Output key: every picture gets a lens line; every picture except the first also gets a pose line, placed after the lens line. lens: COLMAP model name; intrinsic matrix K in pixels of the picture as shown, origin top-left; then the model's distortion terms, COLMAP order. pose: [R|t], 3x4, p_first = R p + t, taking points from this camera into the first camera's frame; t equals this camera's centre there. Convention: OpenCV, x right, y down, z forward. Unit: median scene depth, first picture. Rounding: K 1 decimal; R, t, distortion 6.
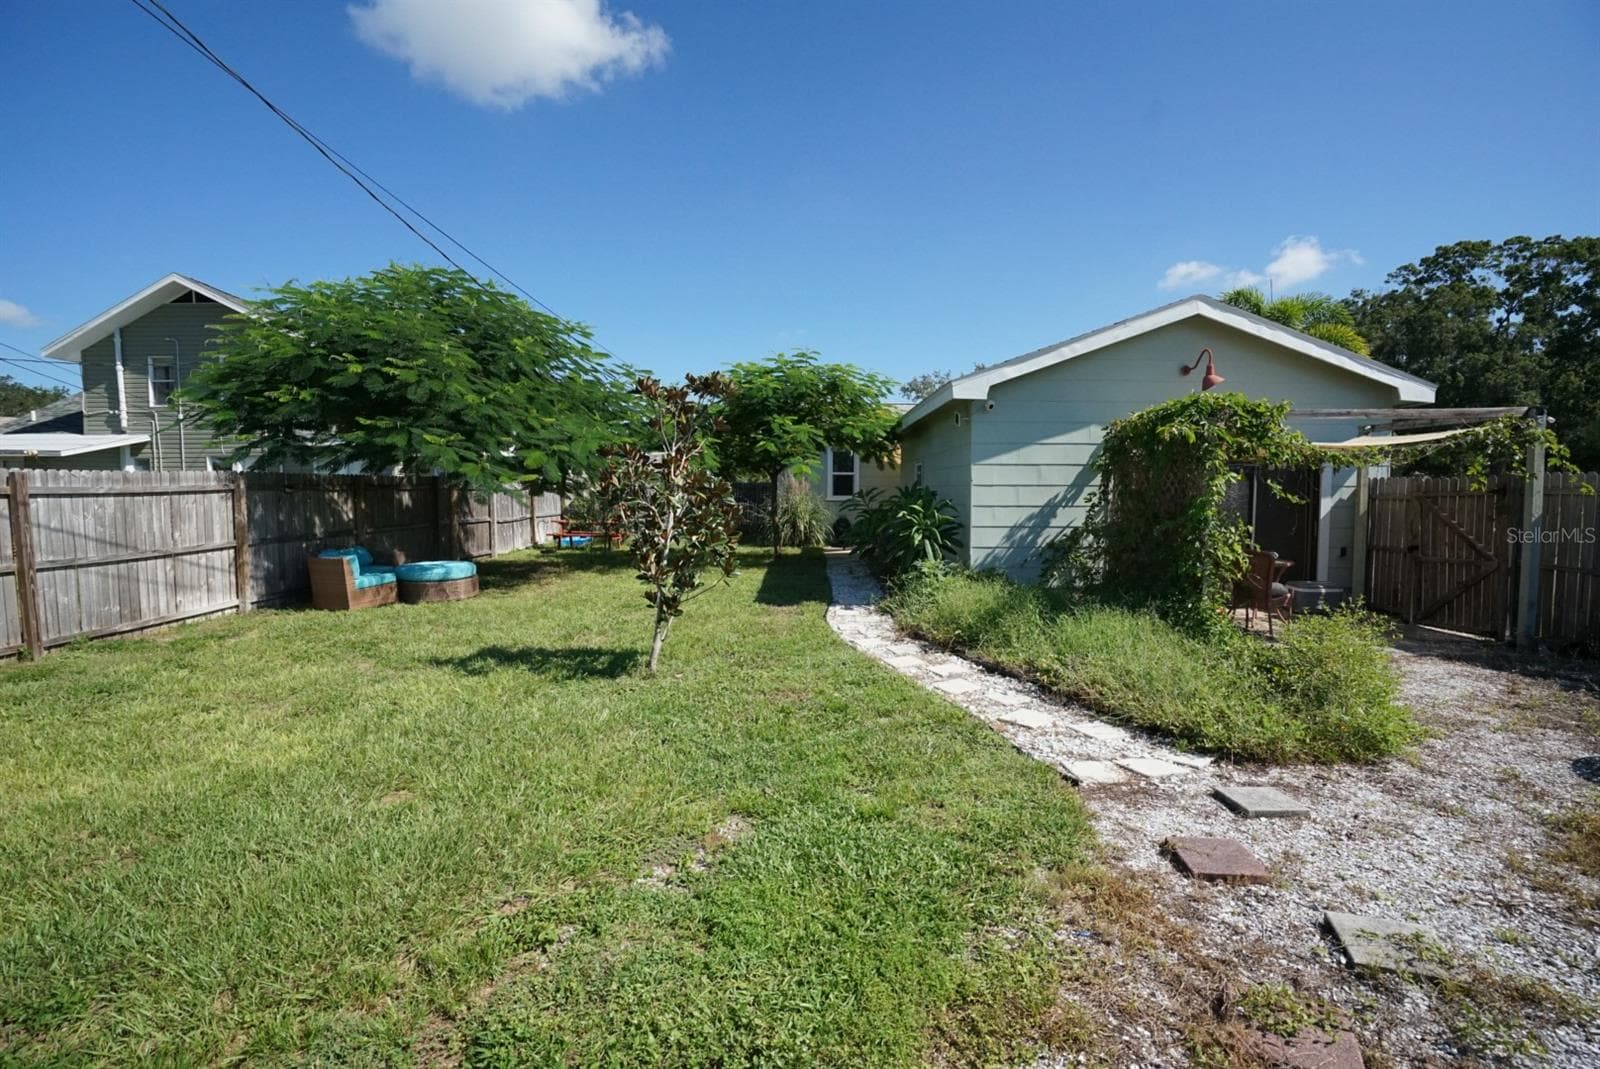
lens RADIAL K [[733.3, 0, 796.5], [0, 733.3, 530.1], [0, 0, 1]] dist [-0.062239, 0.023071]
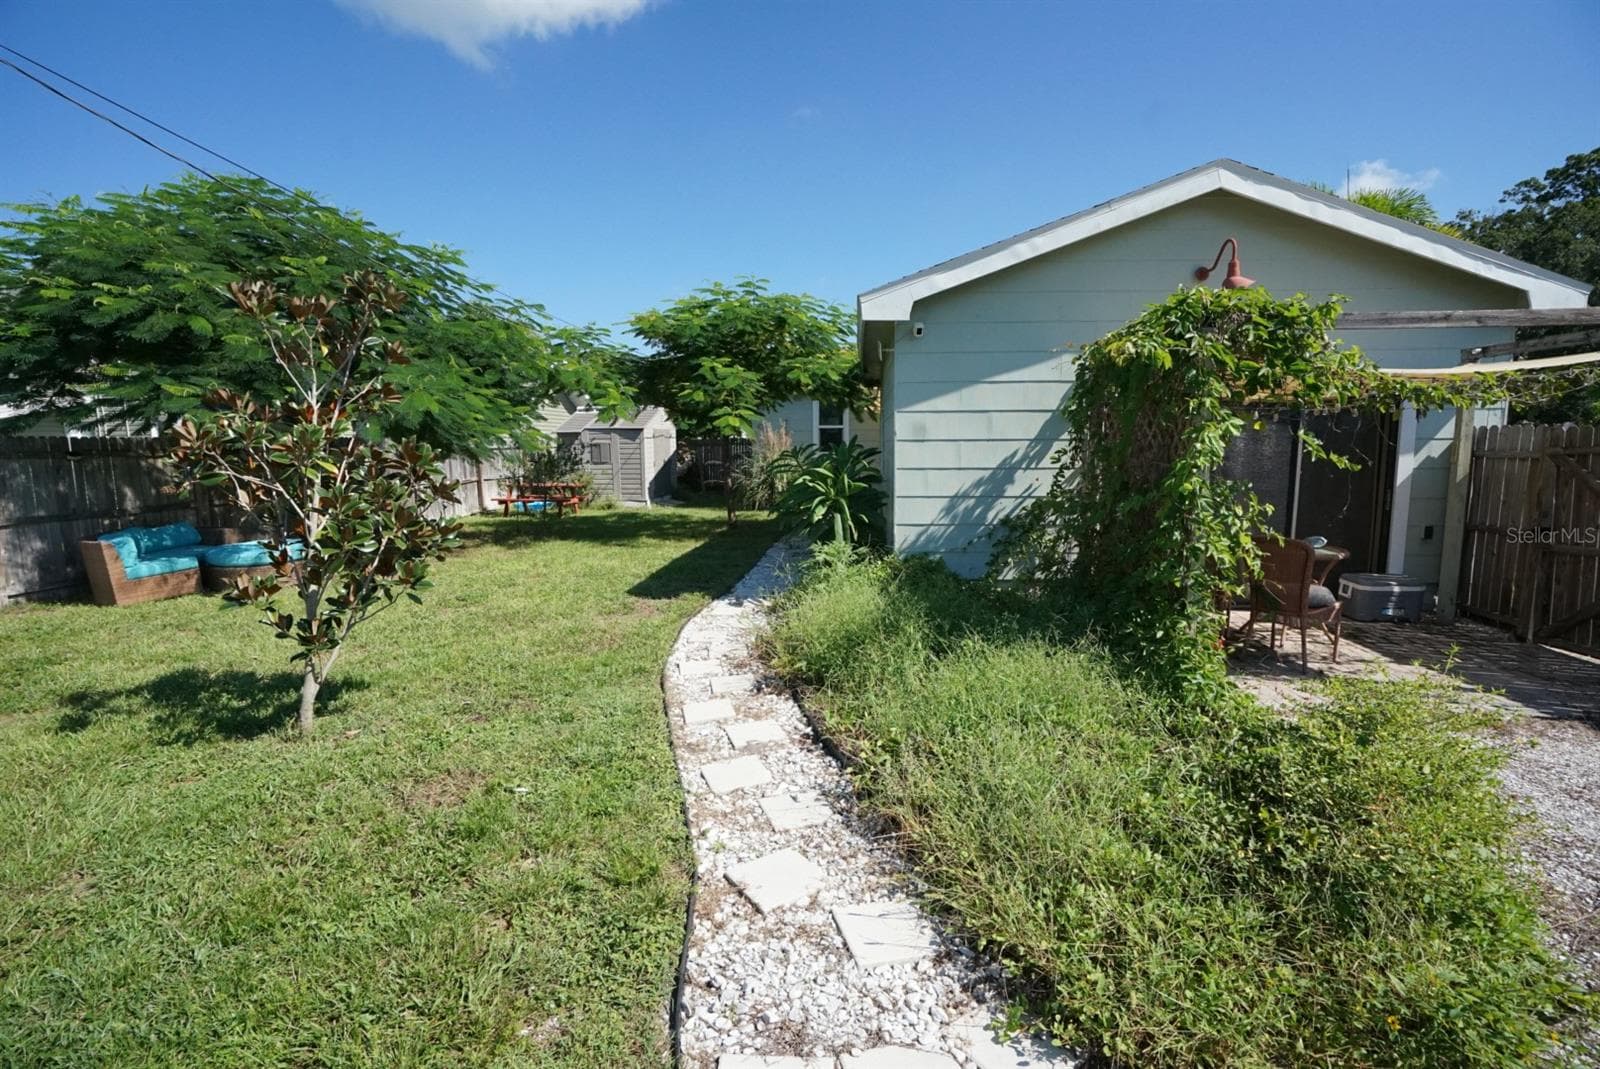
lens RADIAL K [[733.3, 0, 796.5], [0, 733.3, 530.1], [0, 0, 1]] dist [-0.062239, 0.023071]
pose [[0.996974, -0.000020, -0.077734, 0.203711], [0.004795, 0.998111, 0.061244, -0.017526], [0.077586, -0.061432, 0.995091, 0.261988]]
